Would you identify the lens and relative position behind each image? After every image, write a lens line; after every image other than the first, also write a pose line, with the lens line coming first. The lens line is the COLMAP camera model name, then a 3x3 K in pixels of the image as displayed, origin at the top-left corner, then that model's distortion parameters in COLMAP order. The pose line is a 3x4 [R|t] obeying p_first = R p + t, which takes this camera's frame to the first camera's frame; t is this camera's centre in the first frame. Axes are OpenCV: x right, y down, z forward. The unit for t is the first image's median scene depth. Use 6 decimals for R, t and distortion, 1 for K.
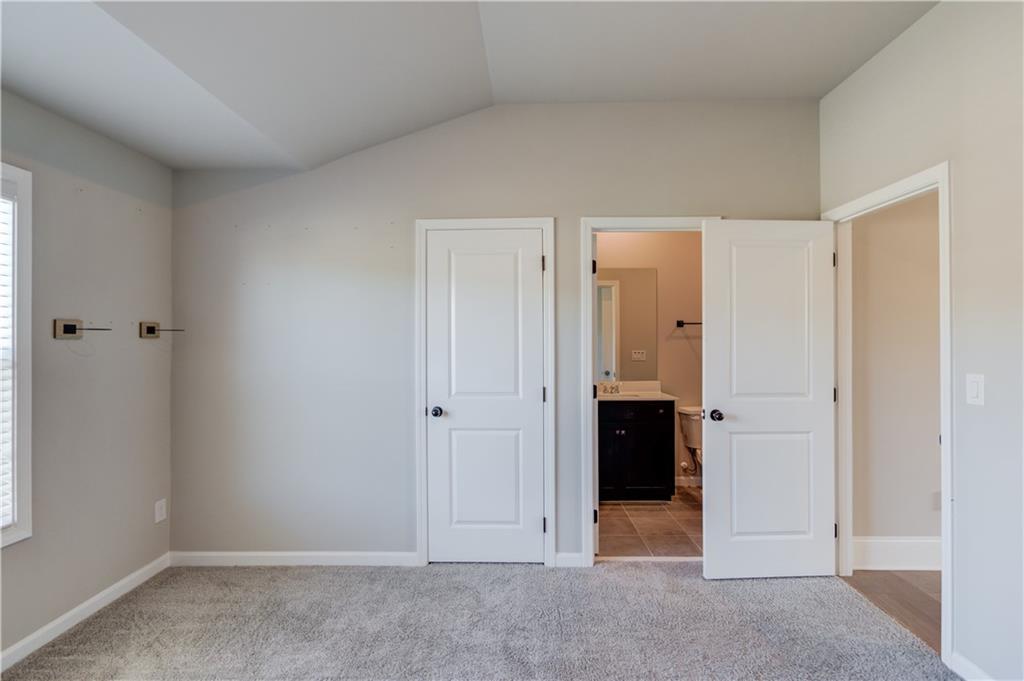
lens RADIAL K [[494.2, 0, 513.6], [0, 494.2, 337.9], [0, 0, 1]] dist [-0.015659, 0.007623]
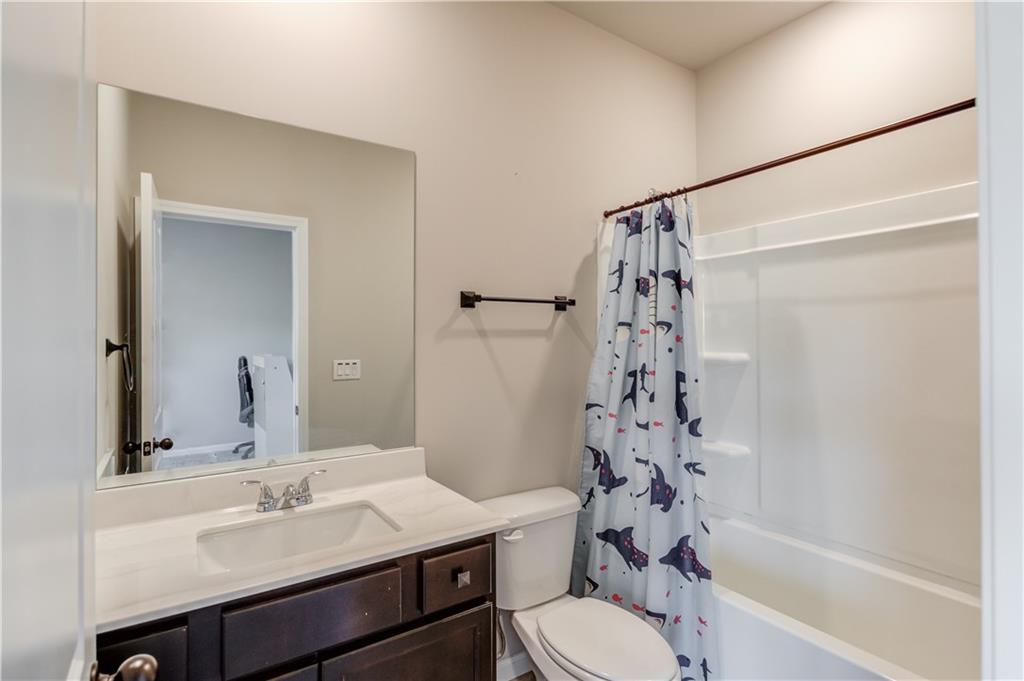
lens RADIAL K [[494.2, 0, 503.9], [0, 494.2, 337.1], [0, 0, 1]] dist [-0.015659, 0.007623]
pose [[0.824744, 0.005038, 0.565483, 0.130145], [-0.006838, 0.999976, 0.001064, 0.001442], [-0.565465, -0.004744, 0.824759, 0.643693]]
